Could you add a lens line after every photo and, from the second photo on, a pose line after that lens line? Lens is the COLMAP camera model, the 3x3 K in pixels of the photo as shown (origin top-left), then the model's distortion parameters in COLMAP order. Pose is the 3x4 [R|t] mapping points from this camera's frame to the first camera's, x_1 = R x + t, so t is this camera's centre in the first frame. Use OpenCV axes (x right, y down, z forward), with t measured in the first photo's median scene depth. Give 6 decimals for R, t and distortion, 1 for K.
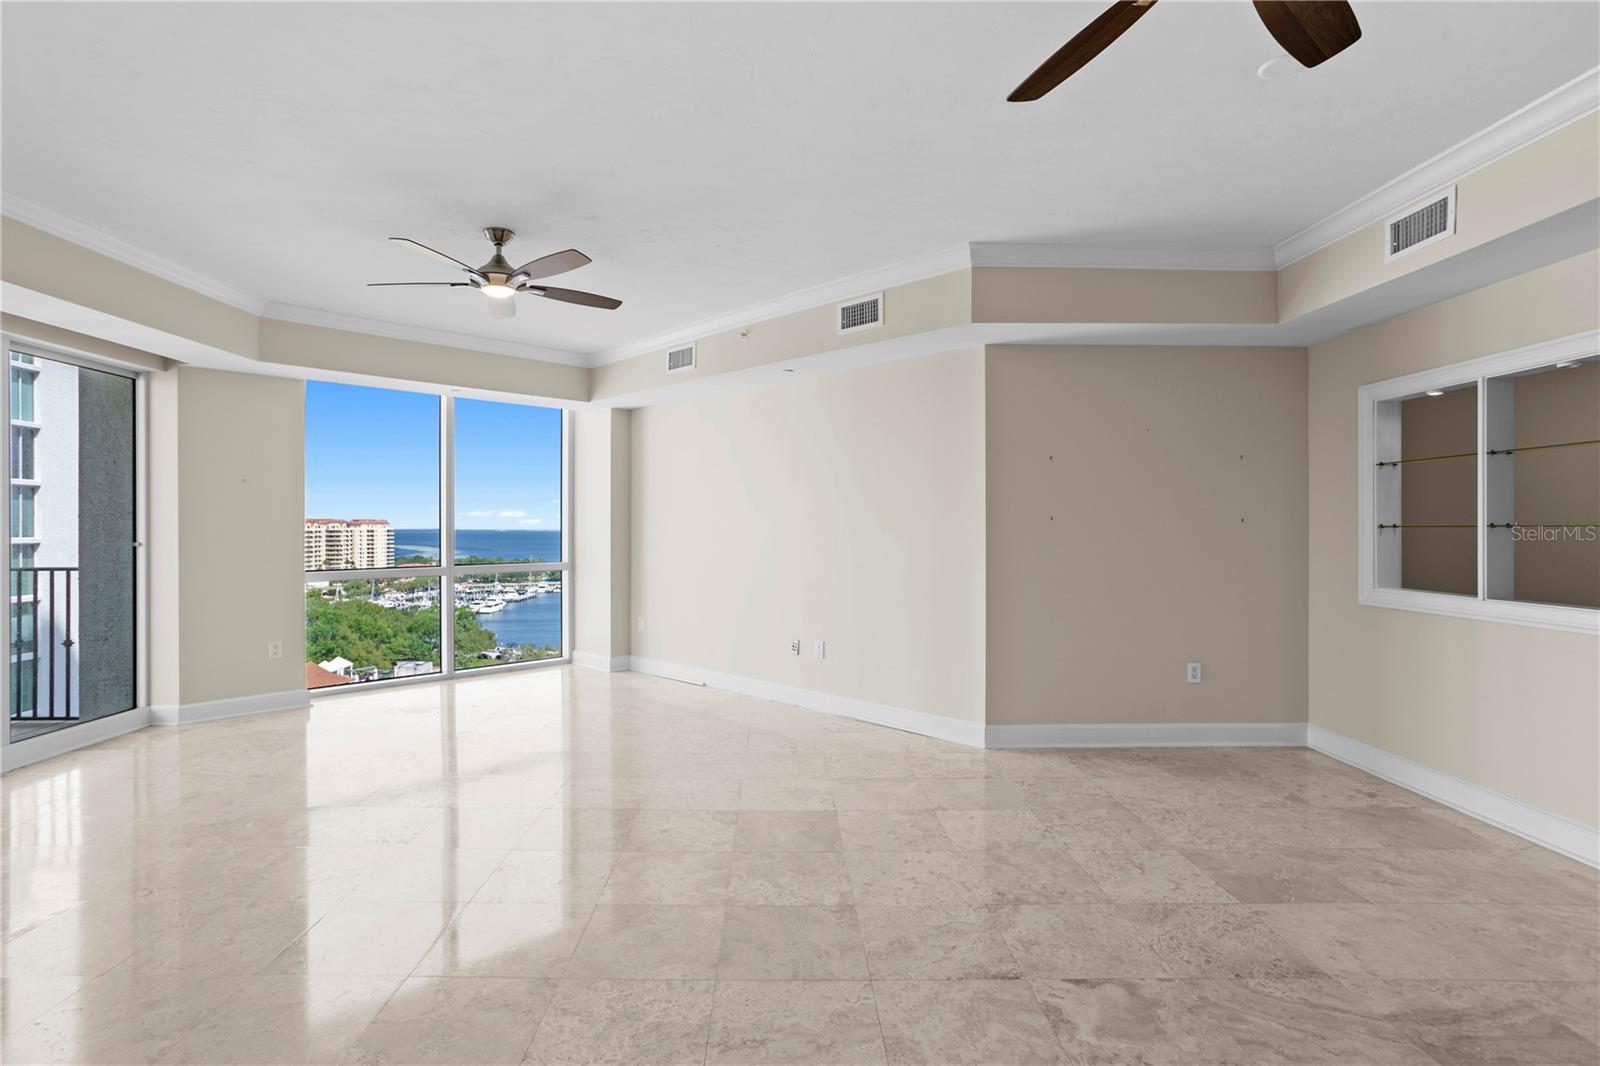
lens RADIAL K [[783.6, 0, 771.1], [0, 783.6, 528.8], [0, 0, 1]] dist [-0.048437, 0.031152]
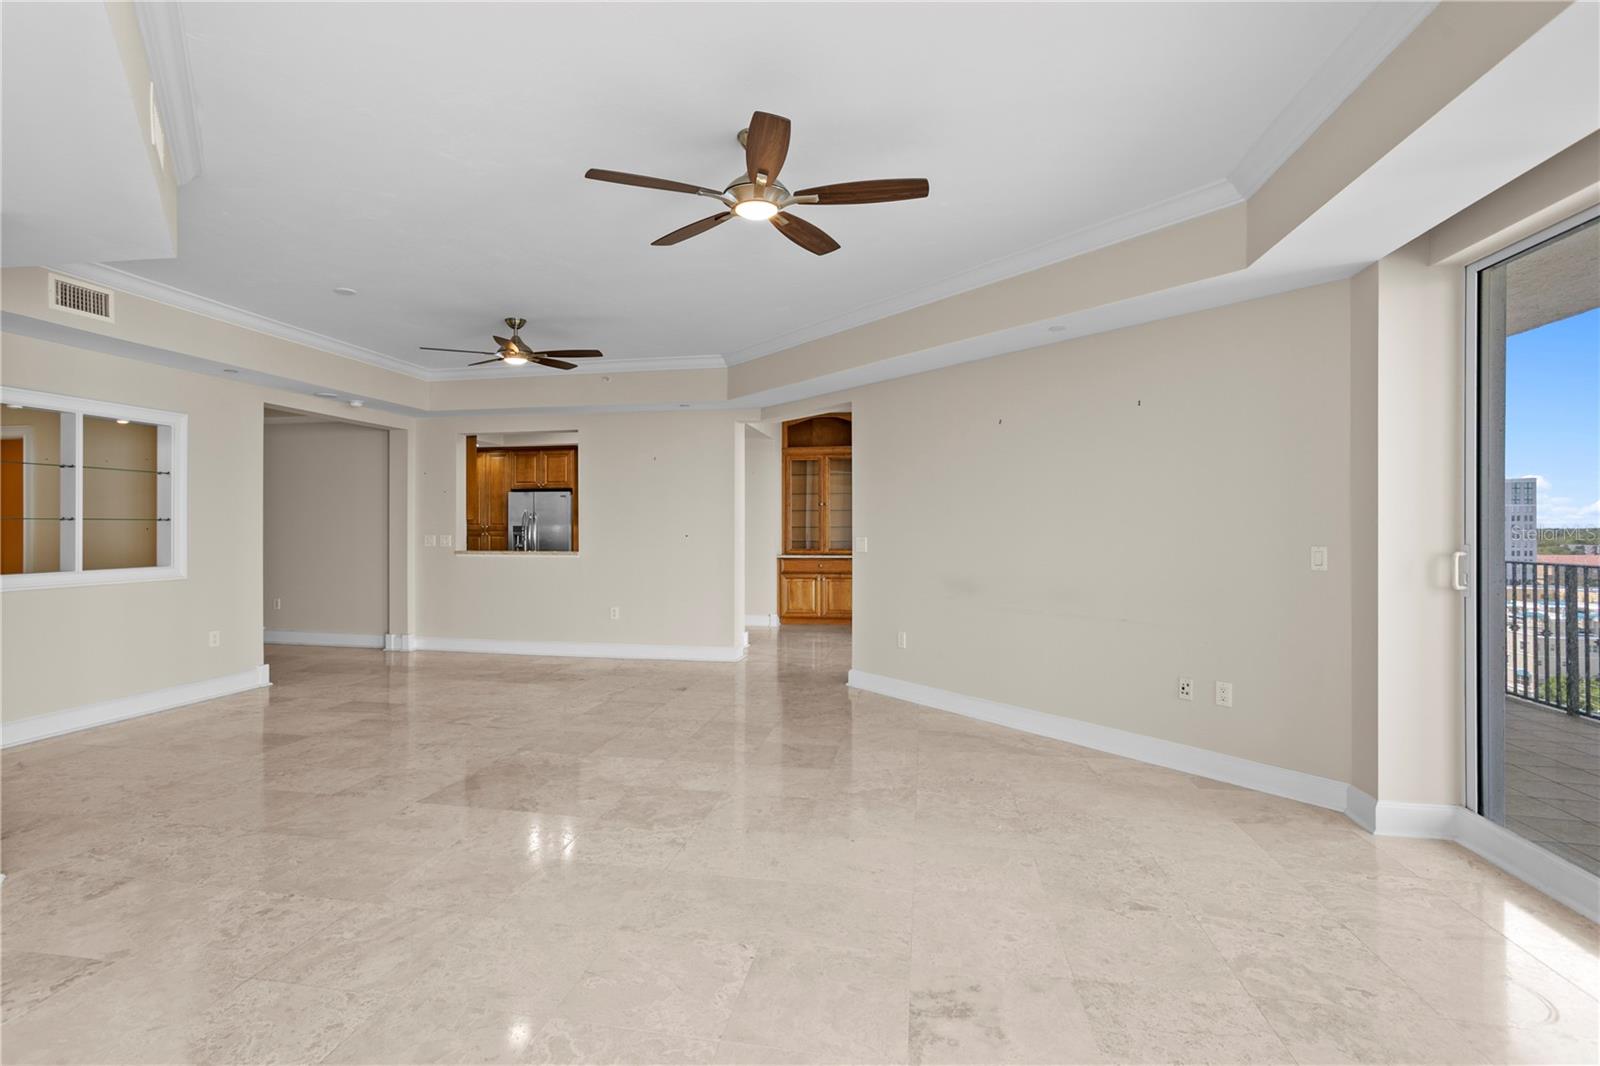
lens RADIAL K [[783.6, 0, 771.1], [0, 783.6, 528.8], [0, 0, 1]] dist [-0.048437, 0.031152]
pose [[-0.983203, -0.000109, 0.182518, -0.478244], [0.000344, 0.999997, 0.002451, 0.008520], [-0.182518, 0.002473, -0.983199, 1.659947]]
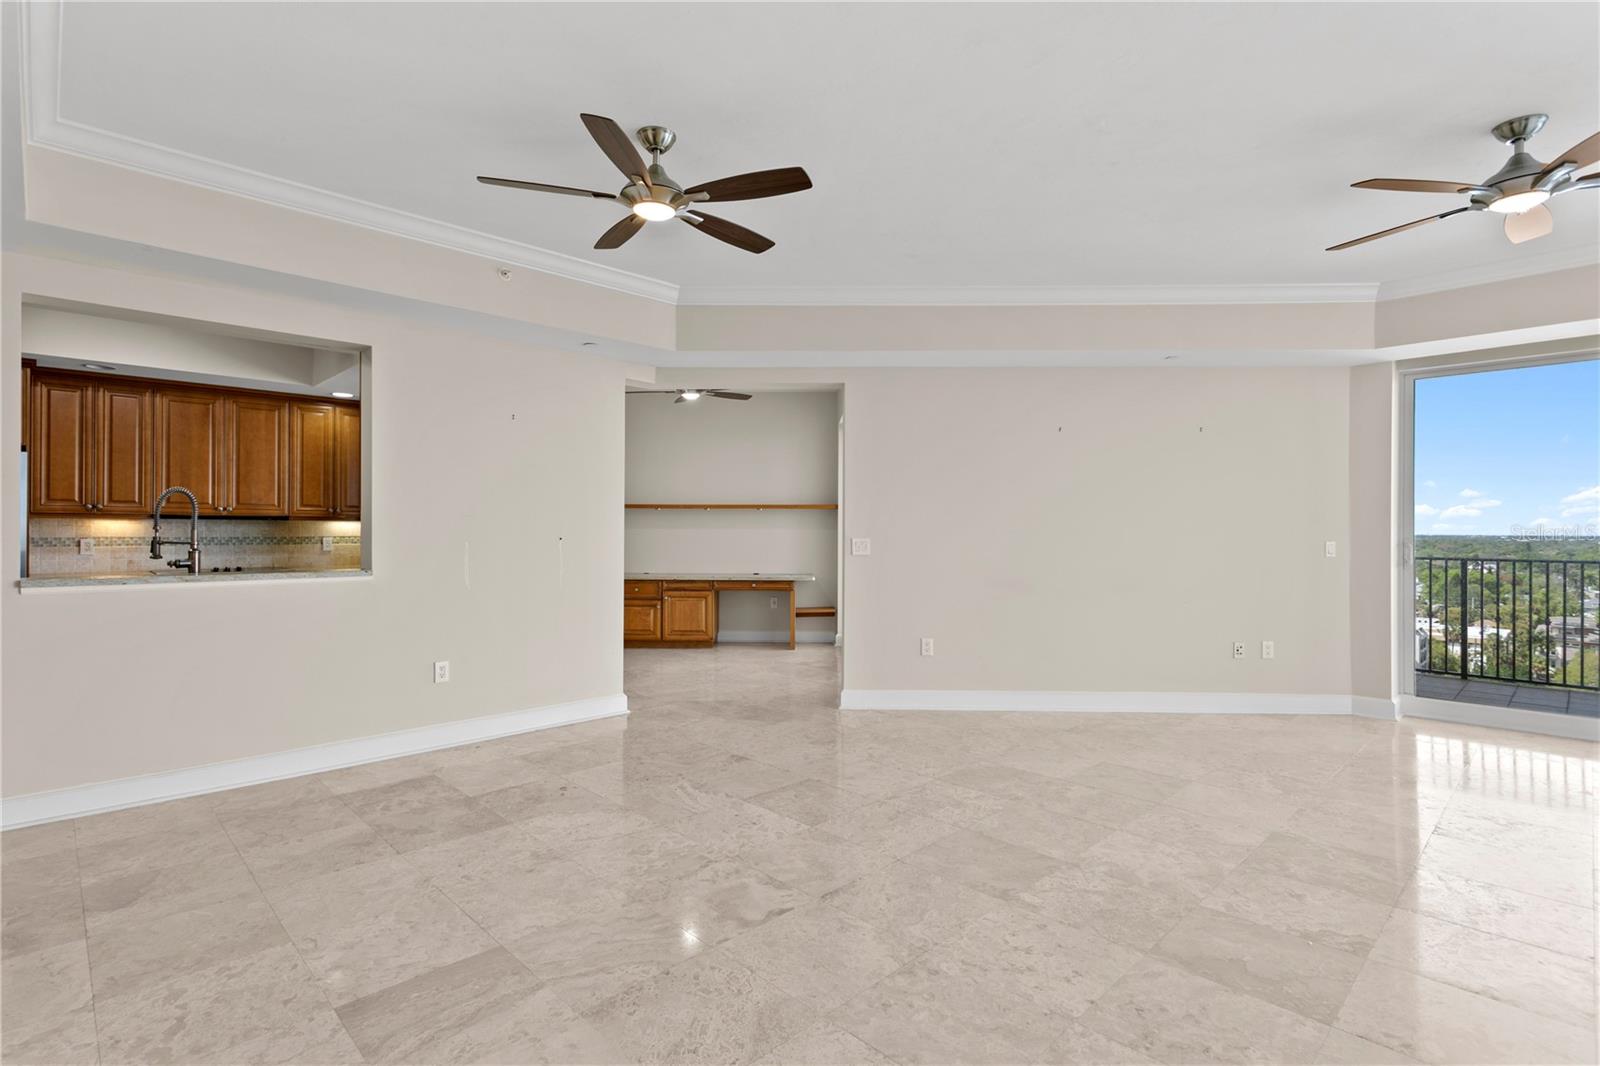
lens RADIAL K [[763.9, 0, 772.7], [0, 763.9, 532.2], [0, 0, 1]] dist [0.001724, 0.000476]
pose [[-0.721677, -0.000947, -0.692230, 0.646017], [-0.004956, 0.999980, 0.003799, 0.014755], [0.692213, 0.006173, -0.721667, 0.978653]]
